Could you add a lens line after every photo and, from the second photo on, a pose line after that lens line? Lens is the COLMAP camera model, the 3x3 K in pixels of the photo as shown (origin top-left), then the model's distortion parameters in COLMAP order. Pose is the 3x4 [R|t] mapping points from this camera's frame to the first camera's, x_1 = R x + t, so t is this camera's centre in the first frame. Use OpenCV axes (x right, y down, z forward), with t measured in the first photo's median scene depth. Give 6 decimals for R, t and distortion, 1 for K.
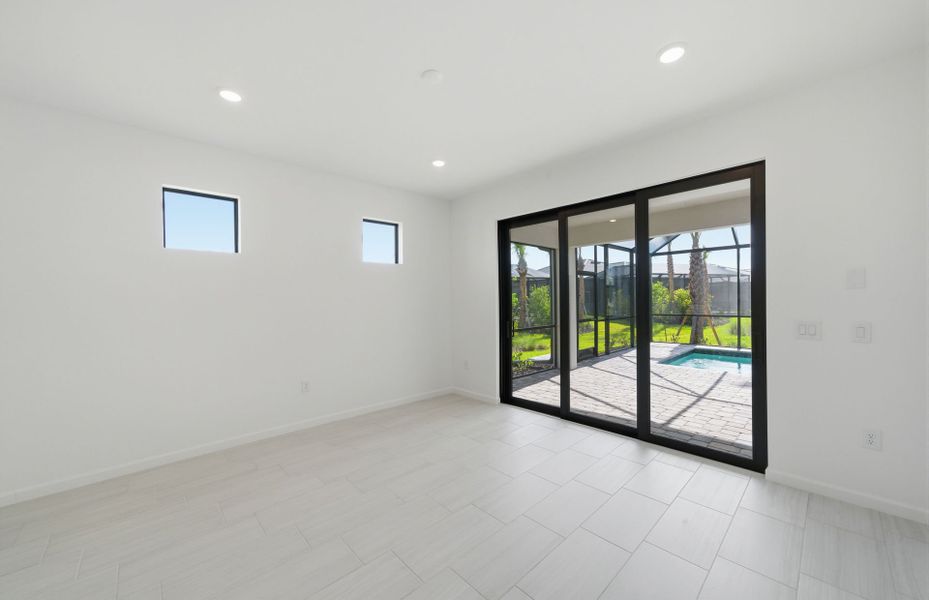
lens RADIAL K [[347.1, 0, 458.4], [0, 347.1, 302.1], [0, 0, 1]] dist [-0.009574, 0.001403]
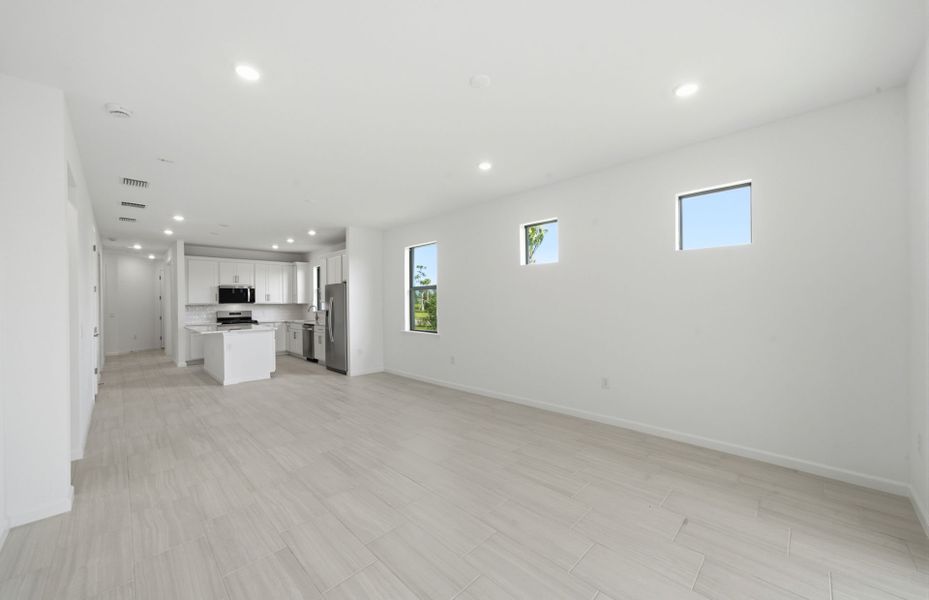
lens RADIAL K [[347.1, 0, 466.4], [0, 347.1, 303.6], [0, 0, 1]] dist [-0.009574, 0.001403]
pose [[0.057186, 0.024502, -0.998063, 0.457015], [0.002423, 0.999692, 0.024680, -0.014551], [0.998361, -0.003830, 0.057109, 0.435581]]
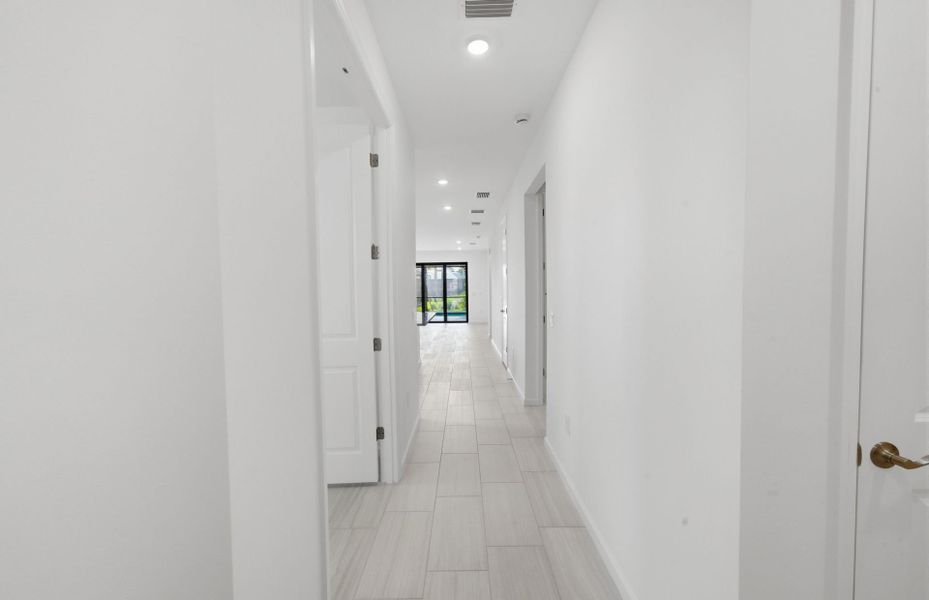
lens RADIAL K [[347.1, 0, 465.6], [0, 347.1, 301.1], [0, 0, 1]] dist [-0.009574, 0.001403]
pose [[0.694713, 0.012765, 0.719173, -1.647996], [-0.003388, 0.999890, -0.014474, 0.141362], [-0.719279, 0.007619, 0.694680, -1.483446]]
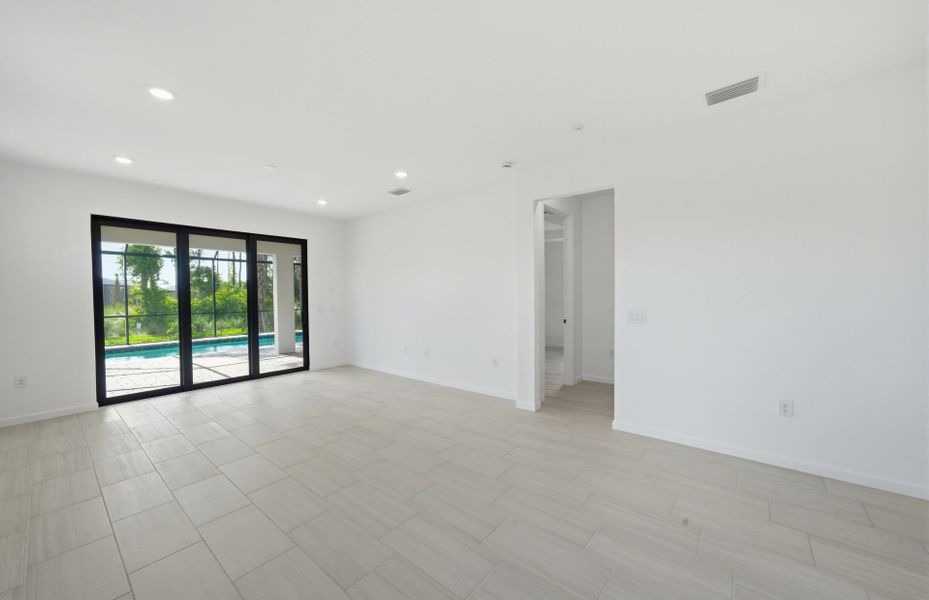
lens RADIAL K [[347.1, 0, 463.4], [0, 347.1, 300.7], [0, 0, 1]] dist [-0.009574, 0.001403]
pose [[-0.145109, 0.003474, 0.989410, -0.936186], [0.017850, 0.999840, -0.000893, 0.018457], [-0.989255, 0.017532, -0.145148, 0.152263]]
